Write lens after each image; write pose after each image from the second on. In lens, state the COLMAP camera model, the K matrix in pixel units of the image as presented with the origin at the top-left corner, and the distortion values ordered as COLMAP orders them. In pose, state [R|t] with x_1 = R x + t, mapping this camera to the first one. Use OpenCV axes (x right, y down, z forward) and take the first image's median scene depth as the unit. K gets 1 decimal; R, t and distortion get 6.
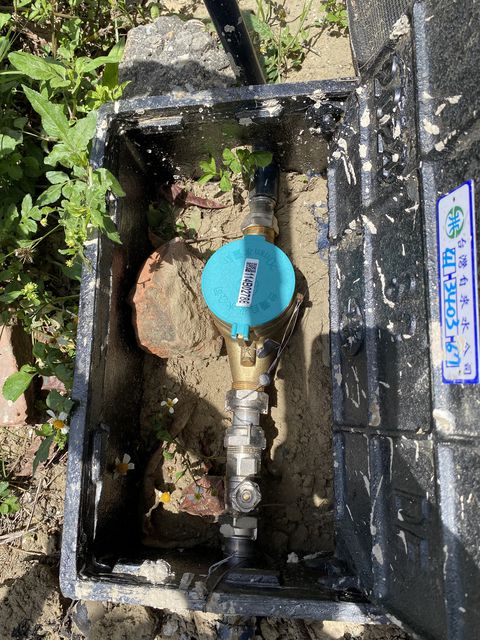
lens RADIAL K [[478.8, 0, 240.0], [0, 478.8, 320.0], [0, 0, 1]] dist [0.007473, -0.009639]
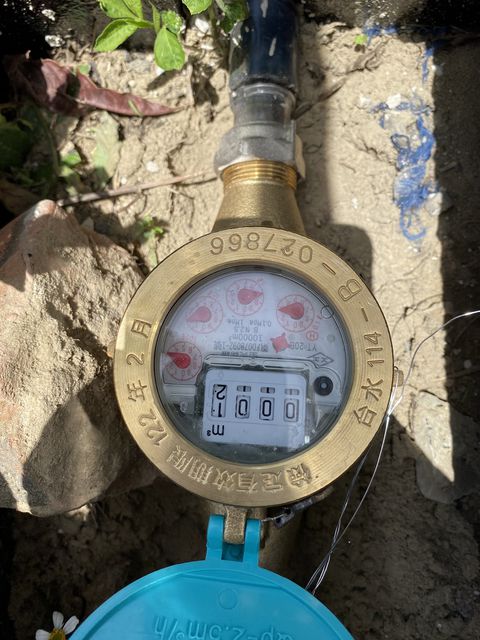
lens RADIAL K [[497.1, 0, 240.0], [0, 497.1, 320.0], [0, 0, 1]] dist [-0.049942, 0.005486]
pose [[0.997766, -0.040828, 0.052879, -0.003096], [0.030938, 0.983918, 0.175918, -0.129663], [-0.059211, -0.173889, 0.982983, 0.536716]]
